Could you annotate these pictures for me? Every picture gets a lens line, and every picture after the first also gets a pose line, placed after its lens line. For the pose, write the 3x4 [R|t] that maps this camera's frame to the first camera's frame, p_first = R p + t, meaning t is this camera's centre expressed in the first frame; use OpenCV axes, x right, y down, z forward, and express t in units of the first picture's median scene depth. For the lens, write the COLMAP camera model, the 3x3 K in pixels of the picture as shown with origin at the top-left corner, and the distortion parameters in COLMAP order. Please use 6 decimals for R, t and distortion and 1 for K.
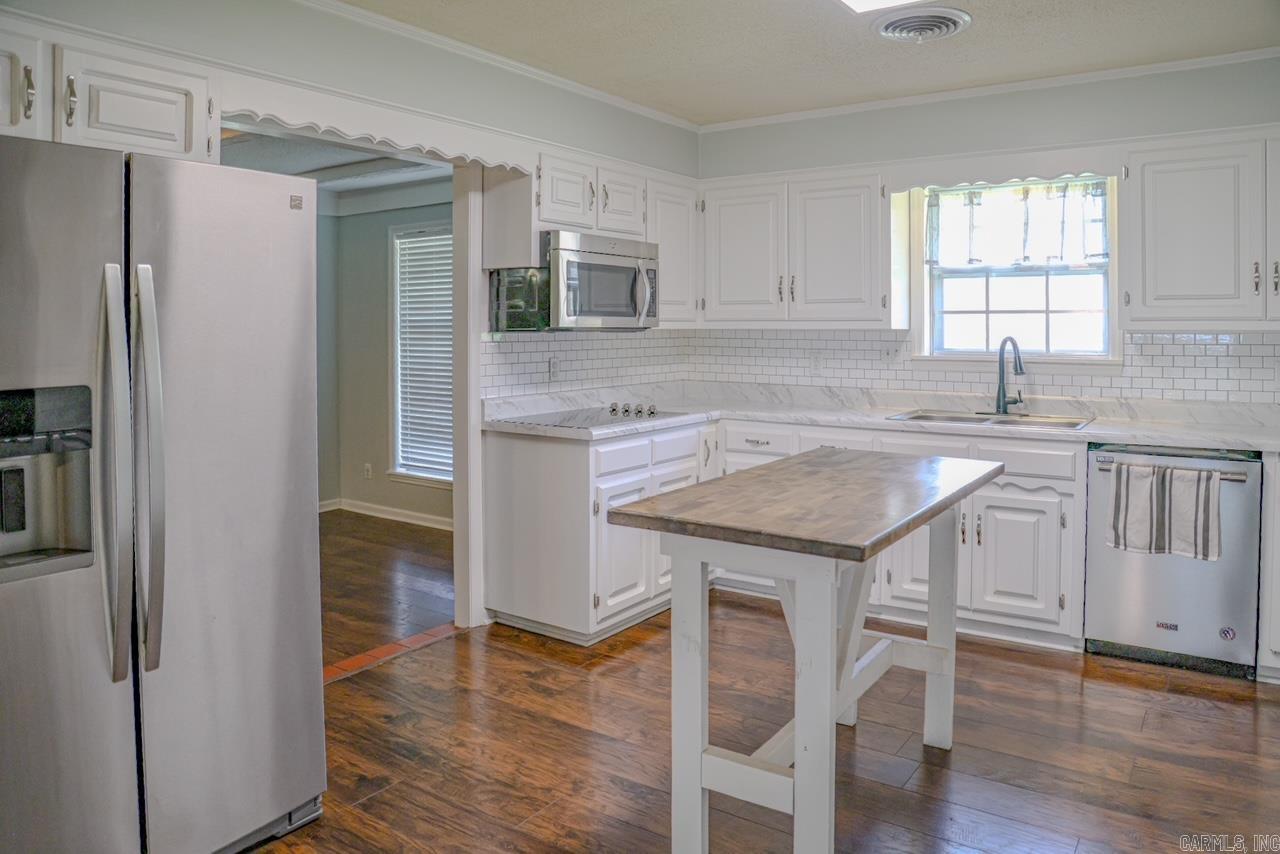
lens RADIAL K [[909.2, 0, 639.2], [0, 909.2, 352.1], [0, 0, 1]] dist [-0.108983, 0.042396]
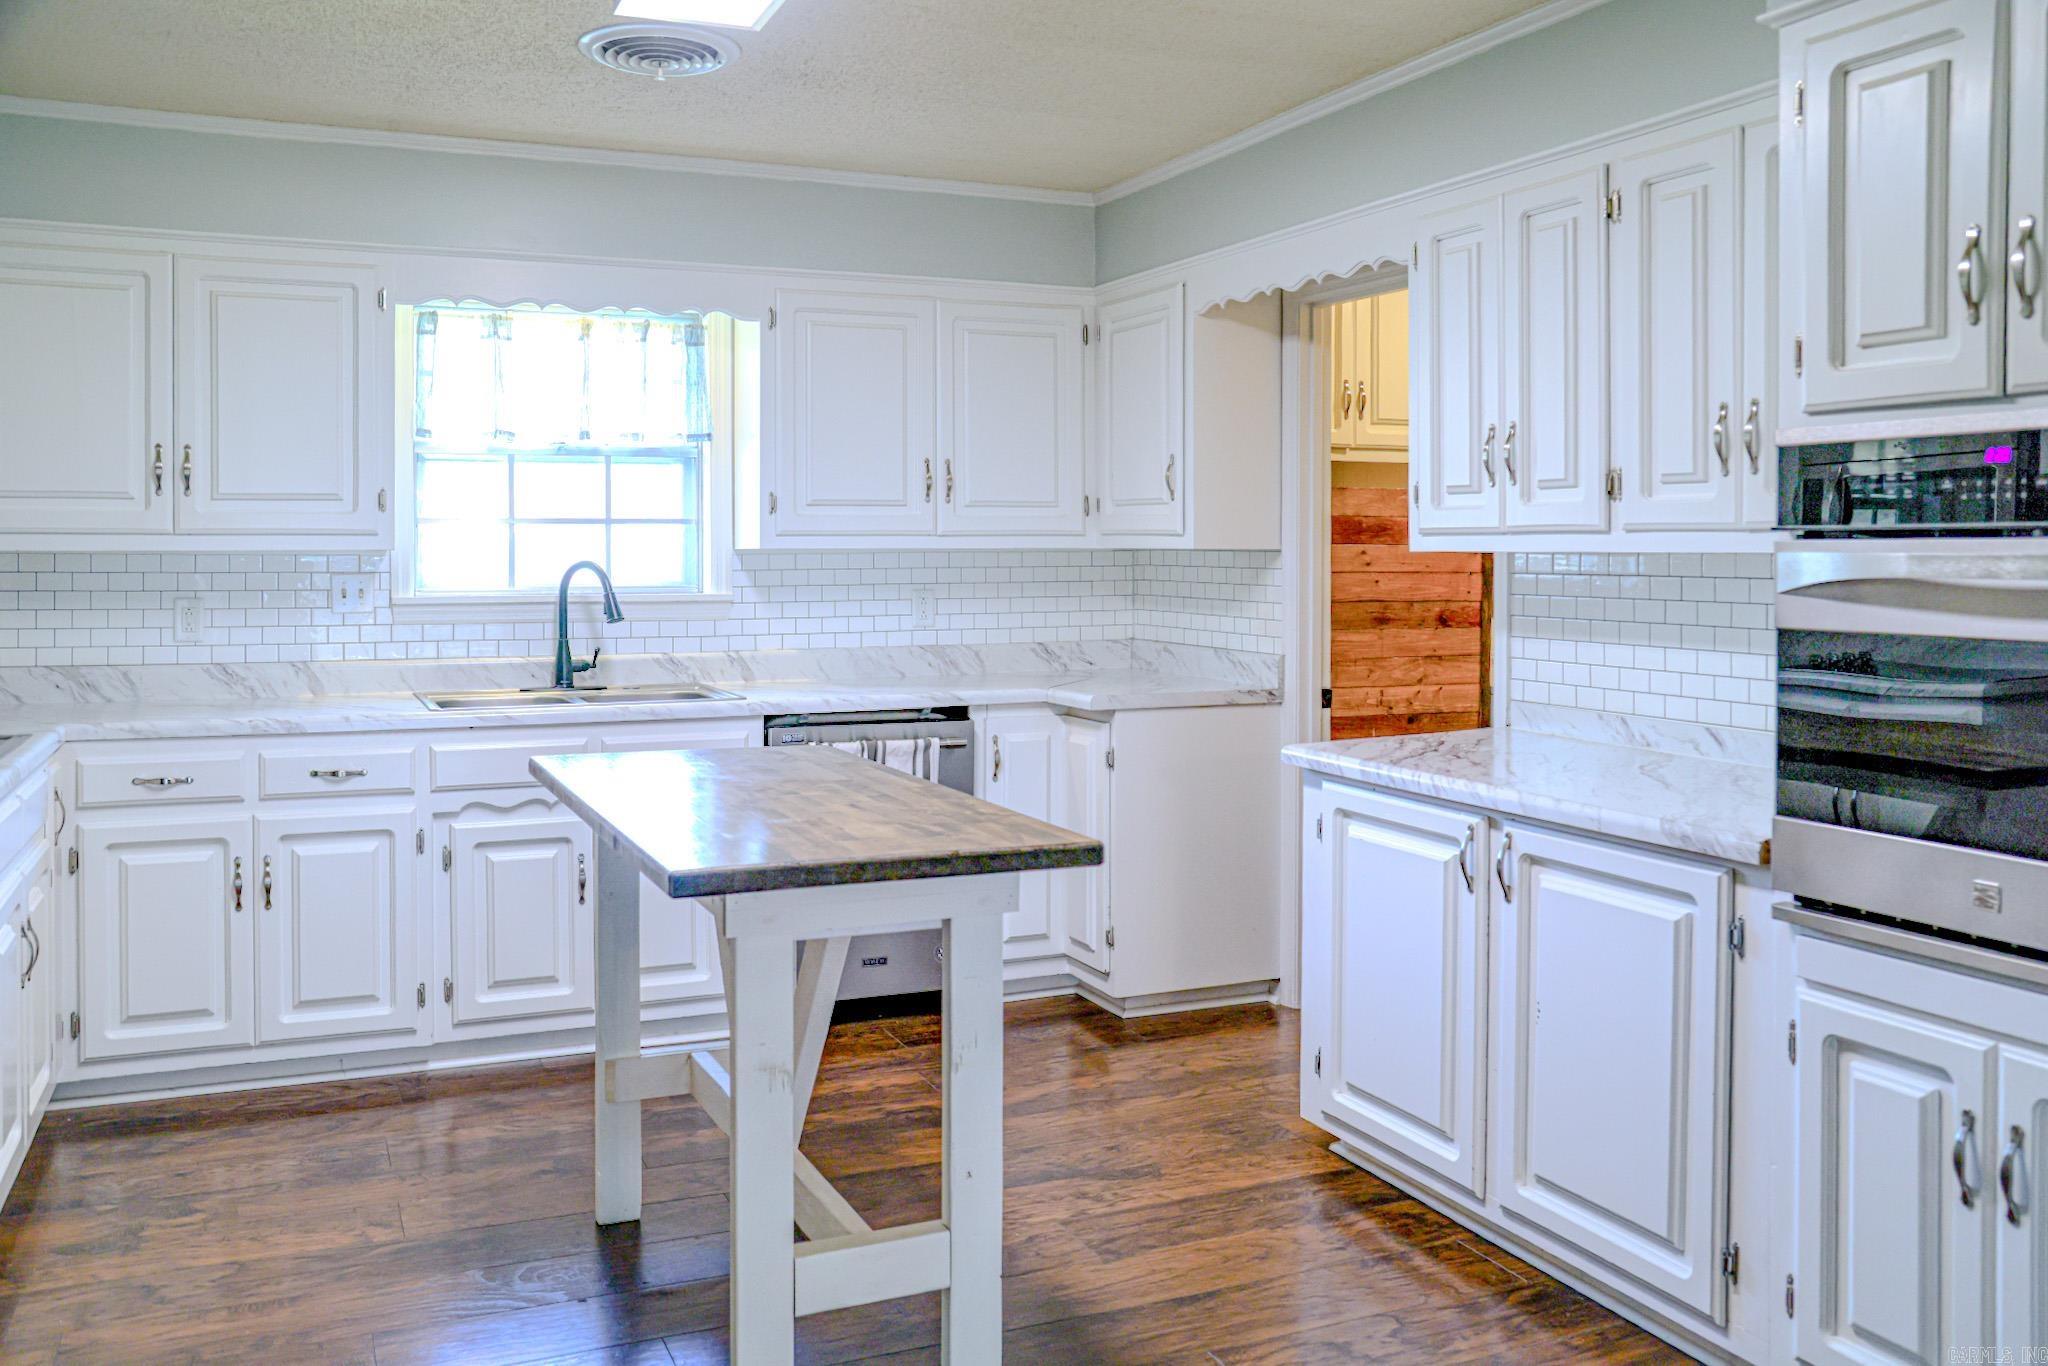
lens RADIAL K [[1643.5, 0, 1018.2], [0, 1643.5, 602.1], [0, 0, 1]] dist [-0.055943, 0.010181]
pose [[0.525760, -0.027774, 0.850180, -0.388075], [0.024227, 0.999550, 0.017671, -0.002050], [-0.850288, 0.011307, 0.526196, 0.152686]]
